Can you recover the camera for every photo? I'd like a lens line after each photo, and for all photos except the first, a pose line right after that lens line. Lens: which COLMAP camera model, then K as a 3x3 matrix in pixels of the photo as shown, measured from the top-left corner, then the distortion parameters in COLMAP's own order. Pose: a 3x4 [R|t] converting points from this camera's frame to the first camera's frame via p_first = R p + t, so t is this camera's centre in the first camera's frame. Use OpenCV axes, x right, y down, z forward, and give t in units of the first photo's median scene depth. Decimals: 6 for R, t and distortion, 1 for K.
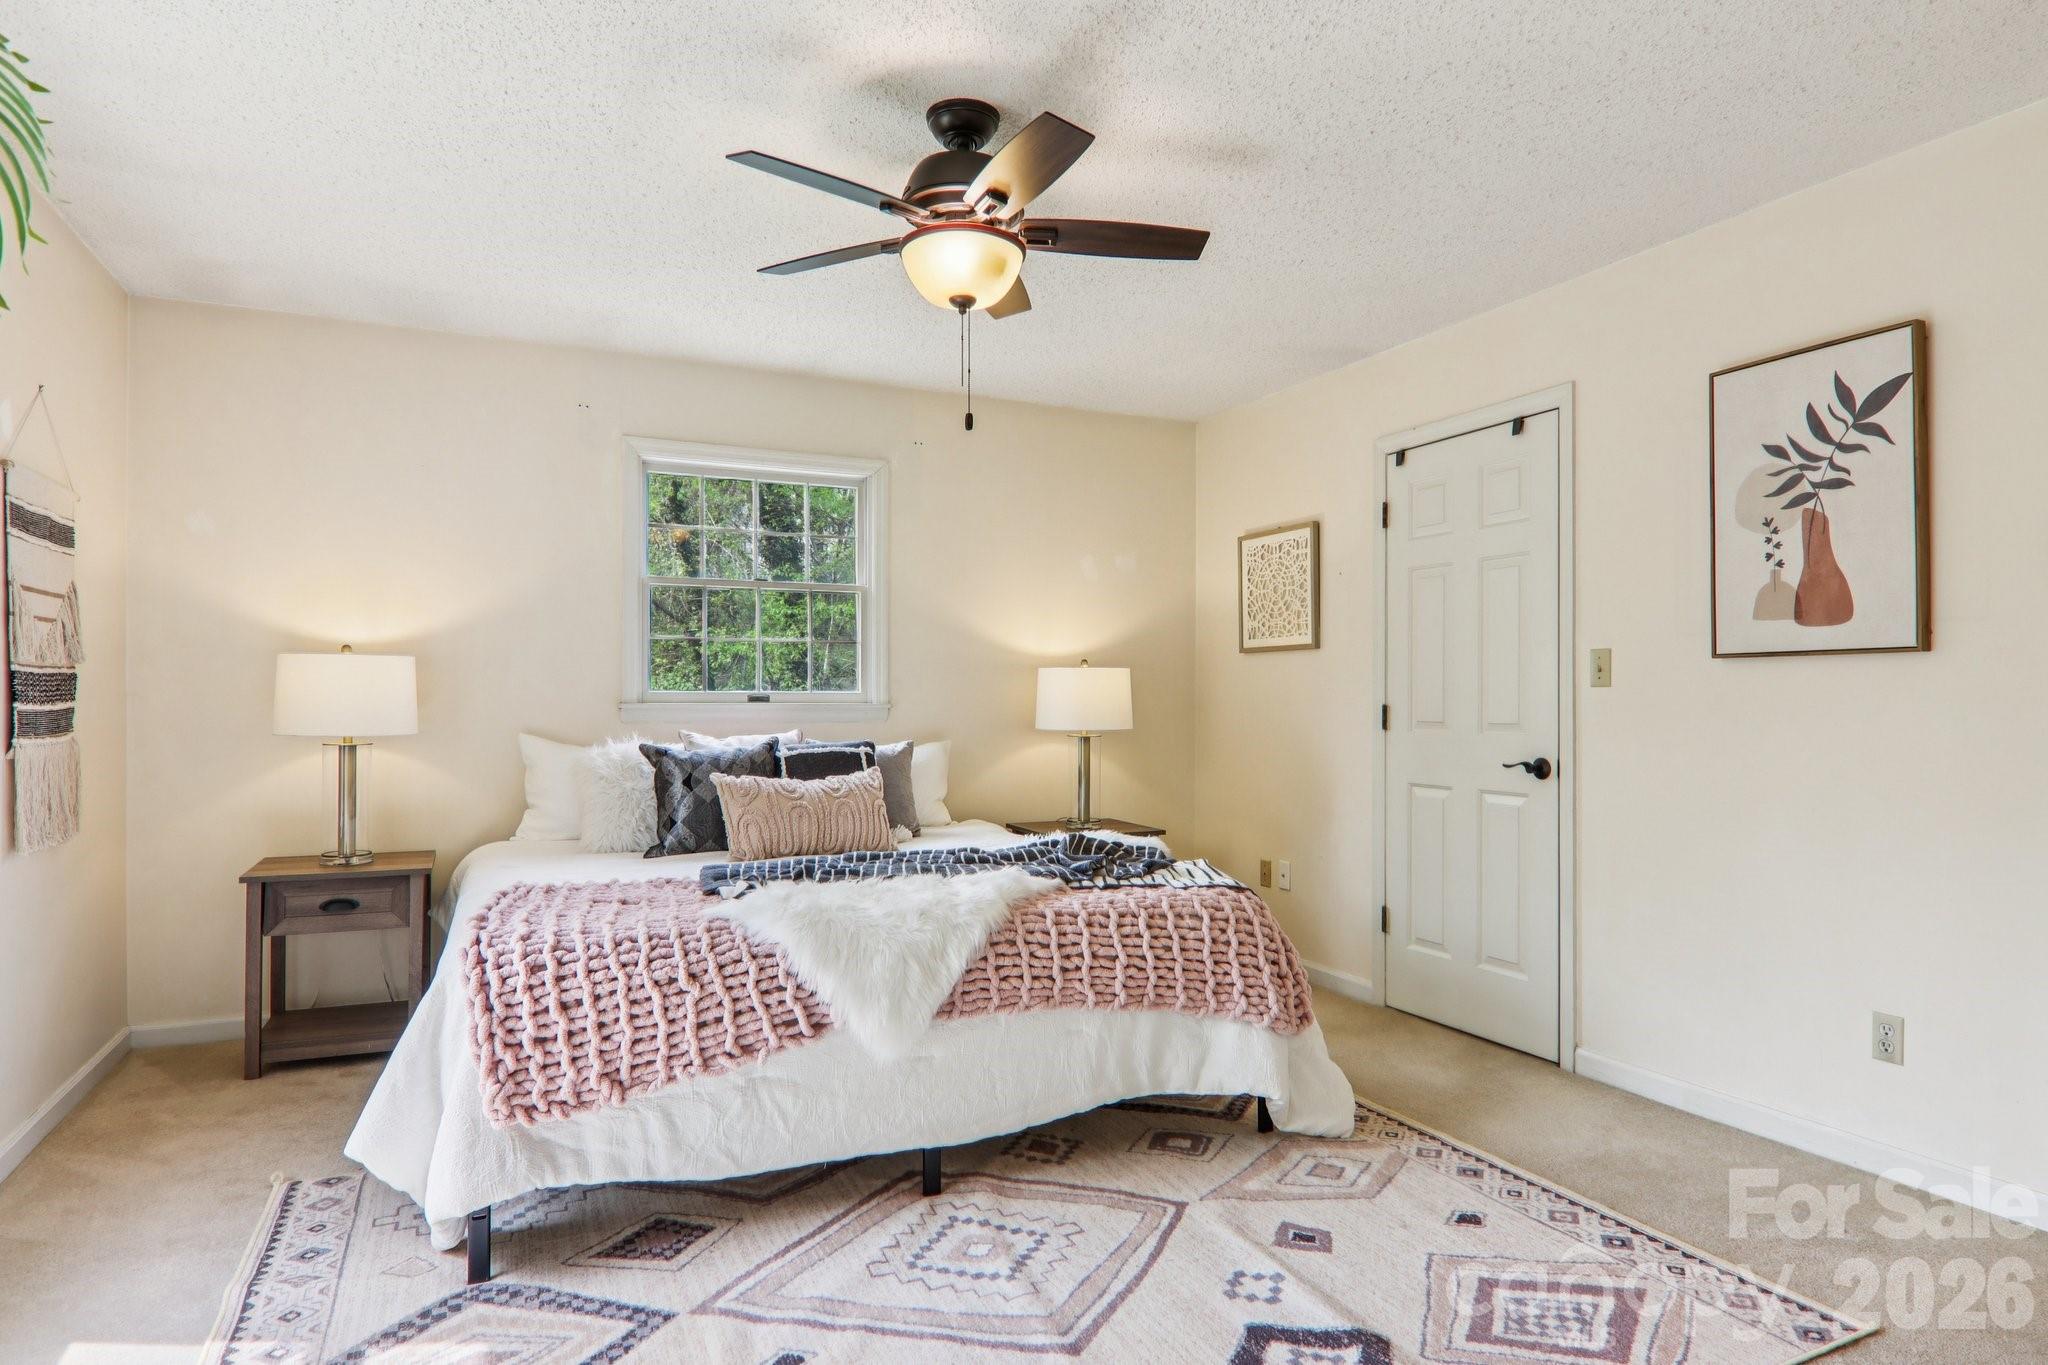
lens RADIAL K [[1165.5, 0, 976.0], [0, 1165.5, 697.9], [0, 0, 1]] dist [0.021110, -0.014575]
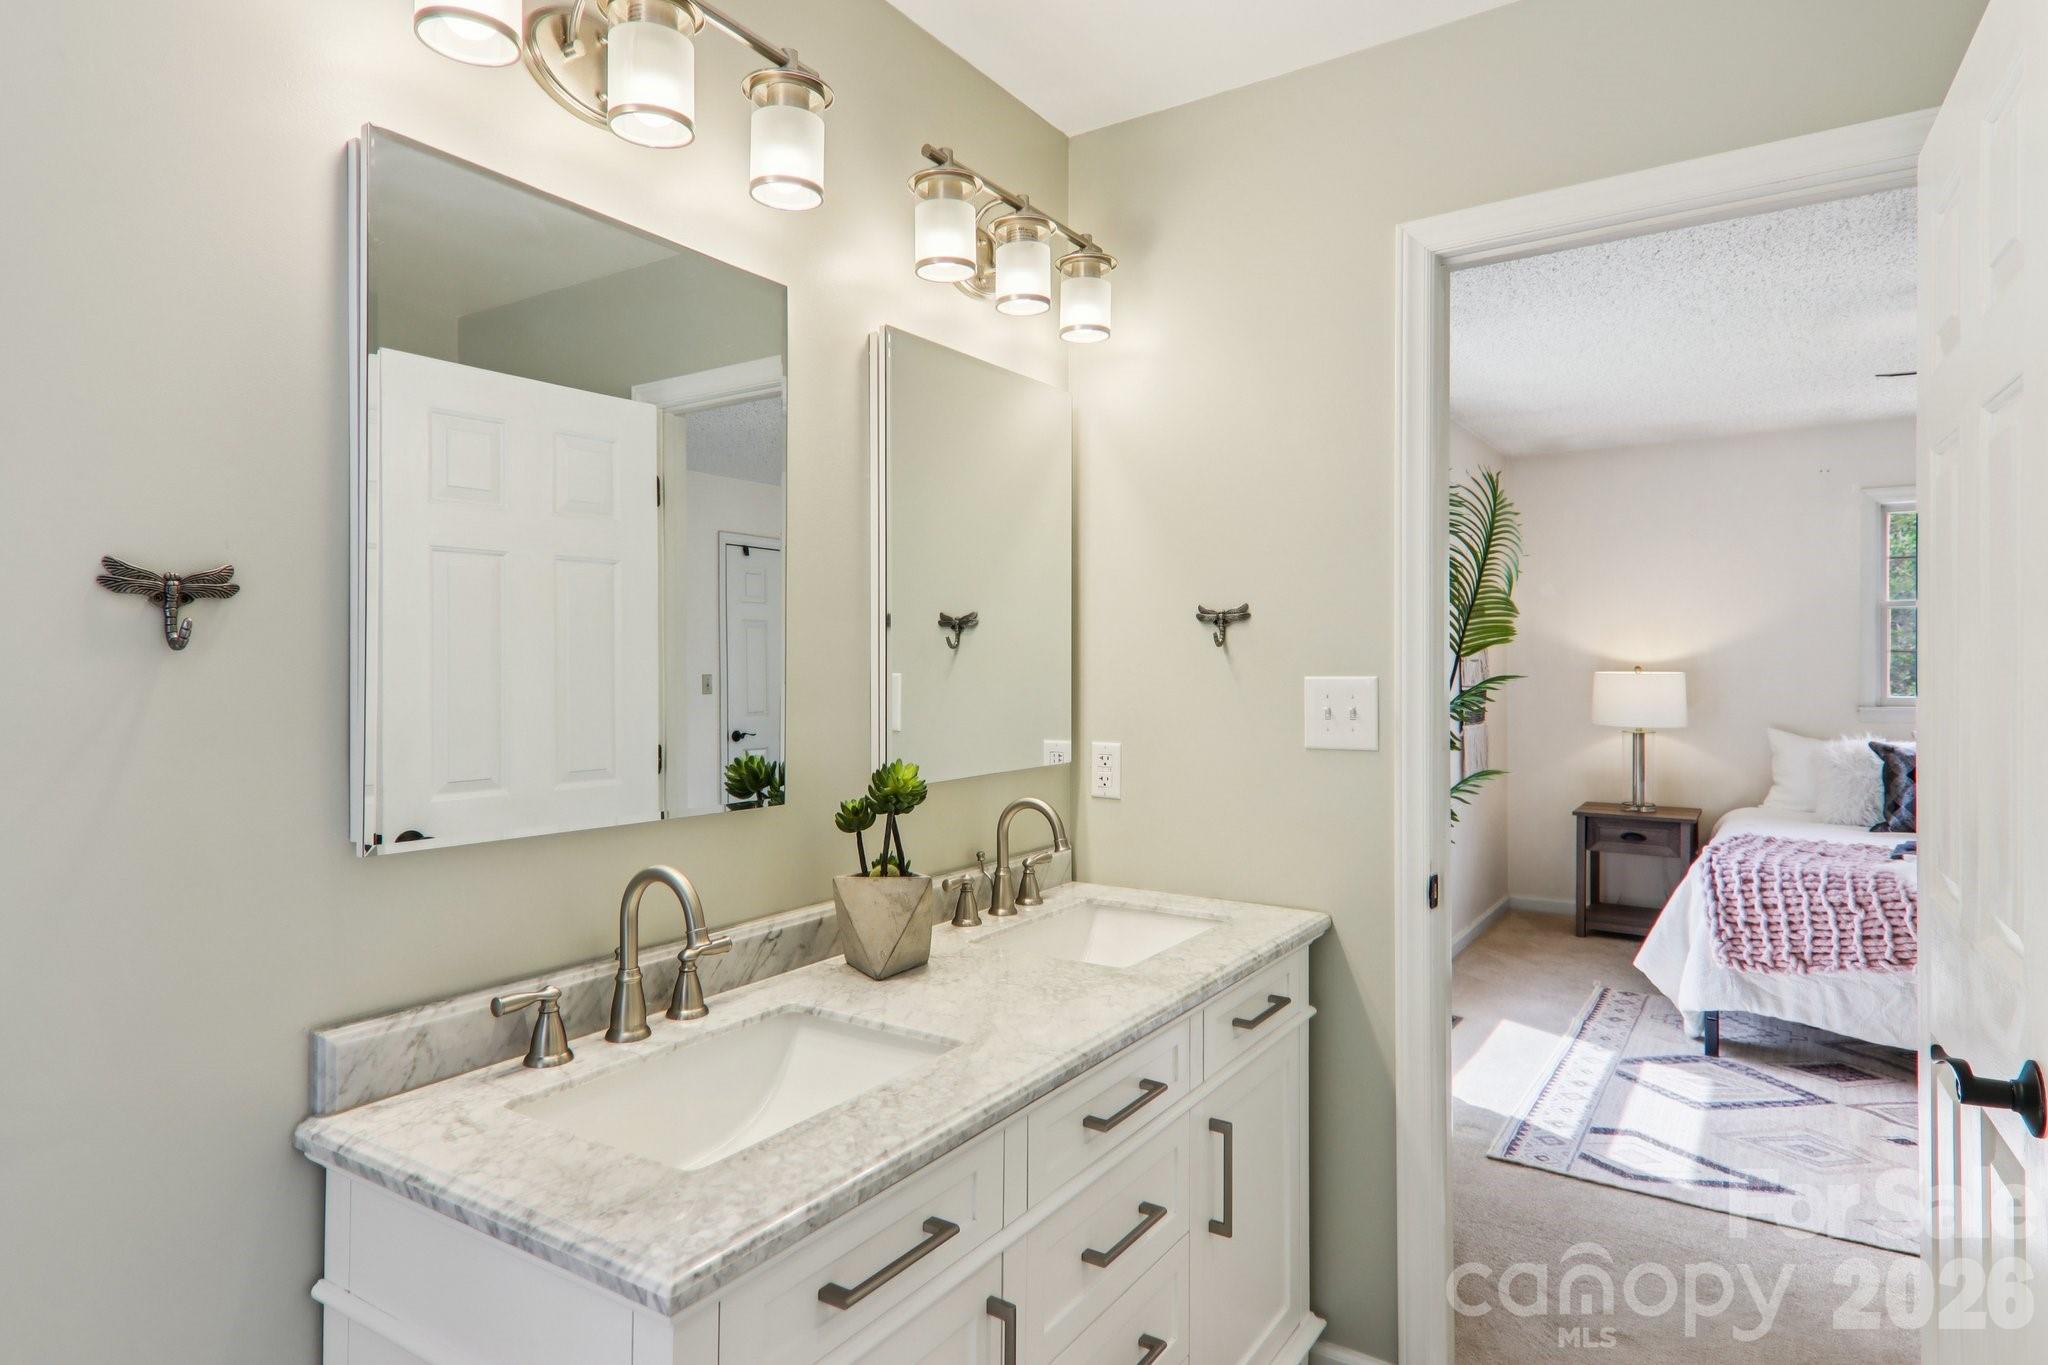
lens RADIAL K [[1165.5, 0, 1023.3], [0, 1165.5, 662.7], [0, 0, 1]] dist [0.021110, -0.014575]
pose [[0.552691, 0.000586, -0.833386, 0.419886], [0.002159, 0.999995, 0.002135, -0.080484], [0.833383, -0.002980, 0.552688, -0.734612]]
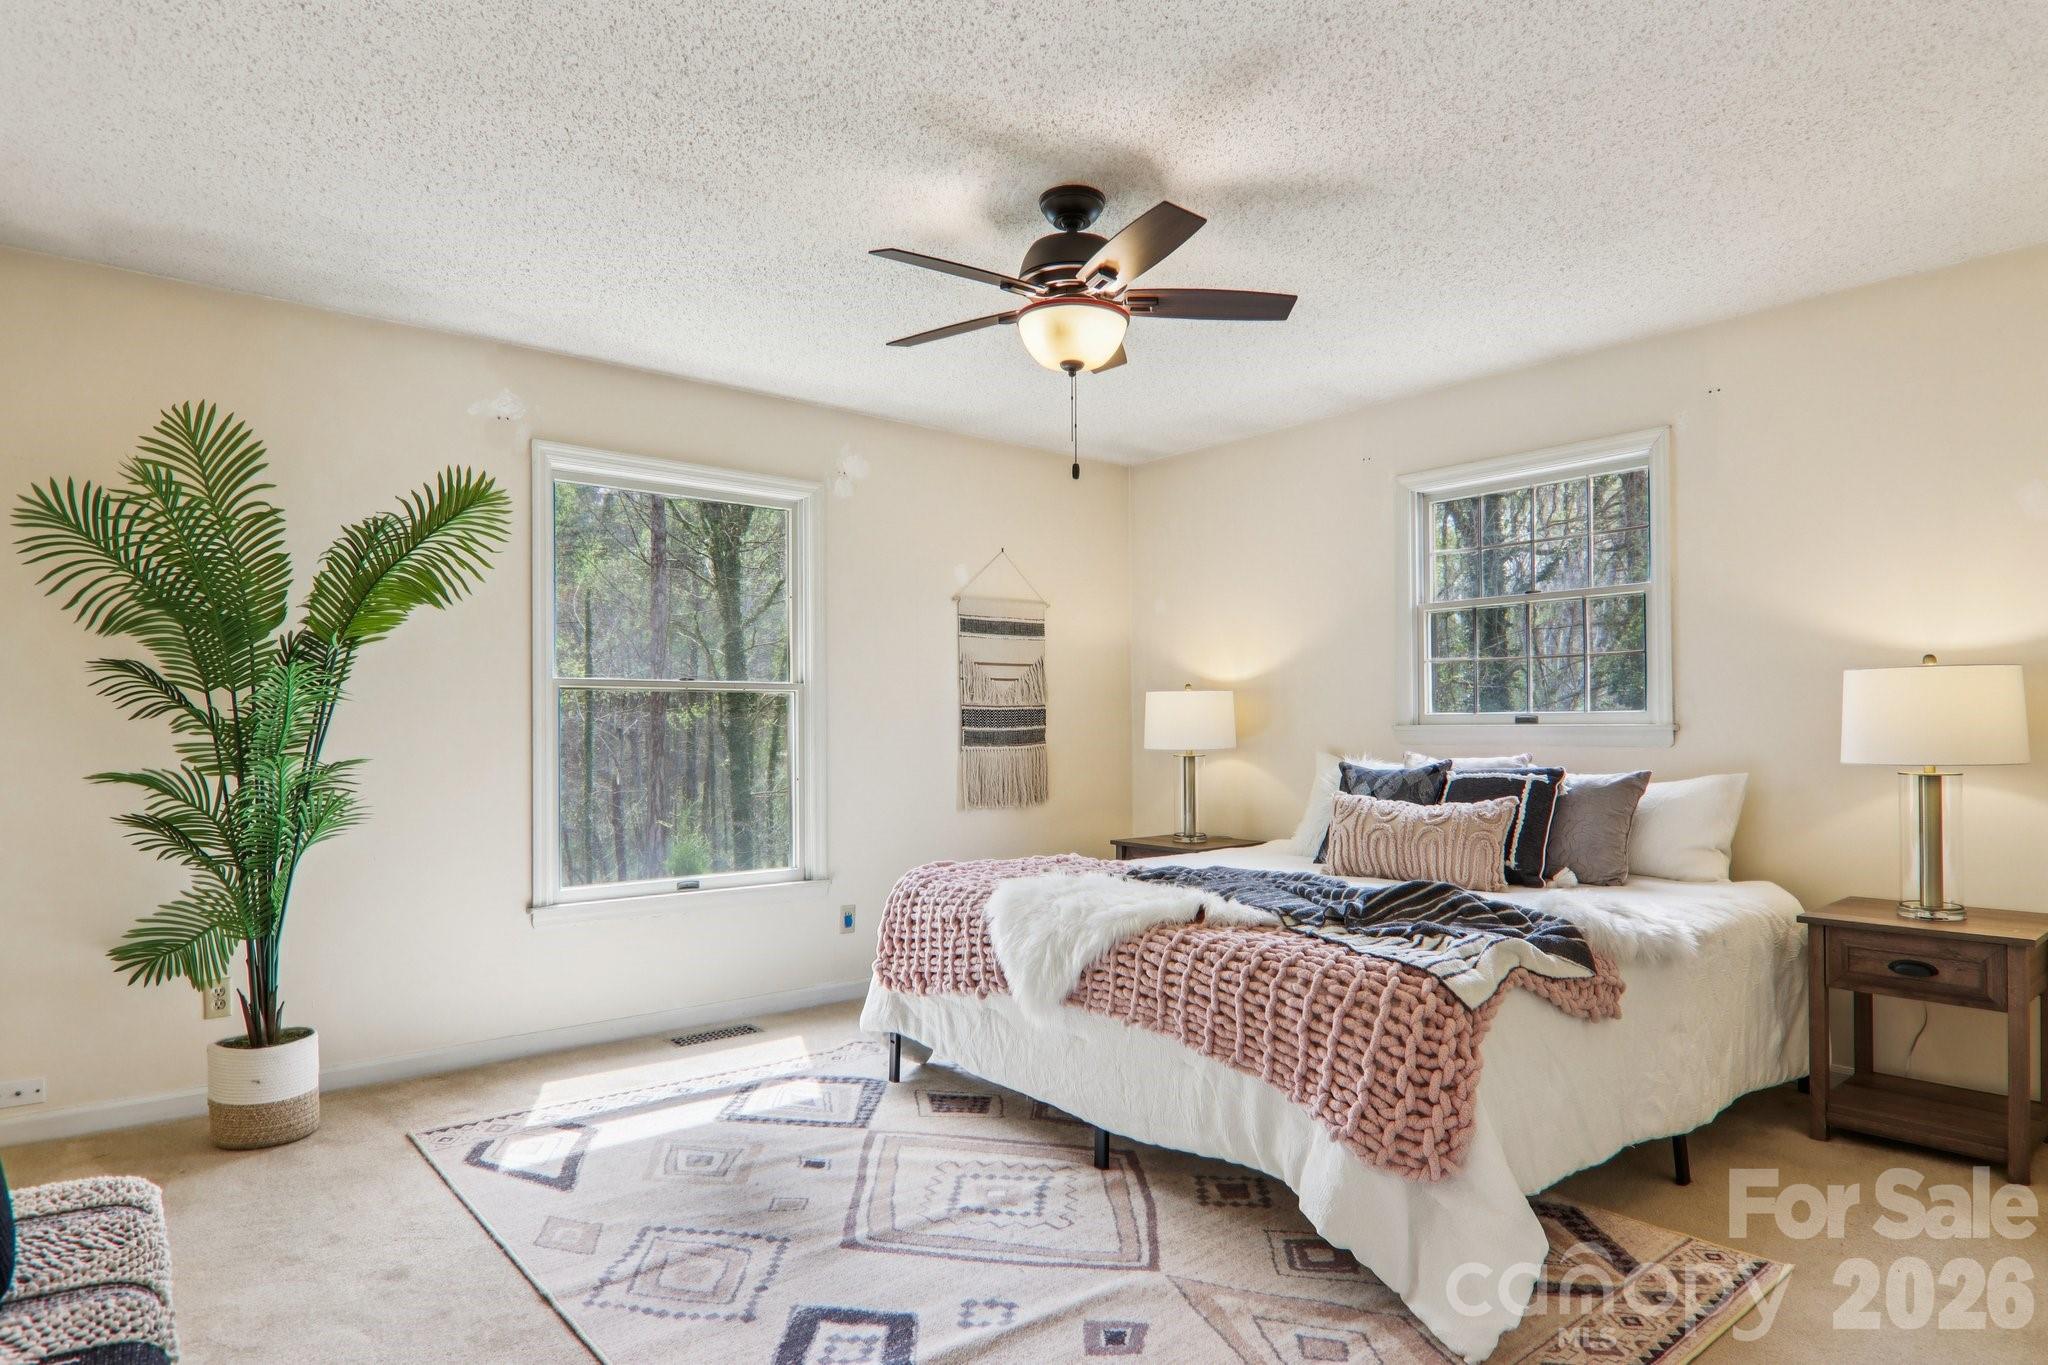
lens RADIAL K [[1165.5, 0, 1096.5], [0, 1165.5, 717.2], [0, 0, 1]] dist [0.021110, -0.014575]
pose [[0.287333, -0.009192, -0.957787, 1.125481], [0.007789, 0.999943, -0.007260, 0.005204], [0.957799, -0.005374, 0.287389, 0.744209]]
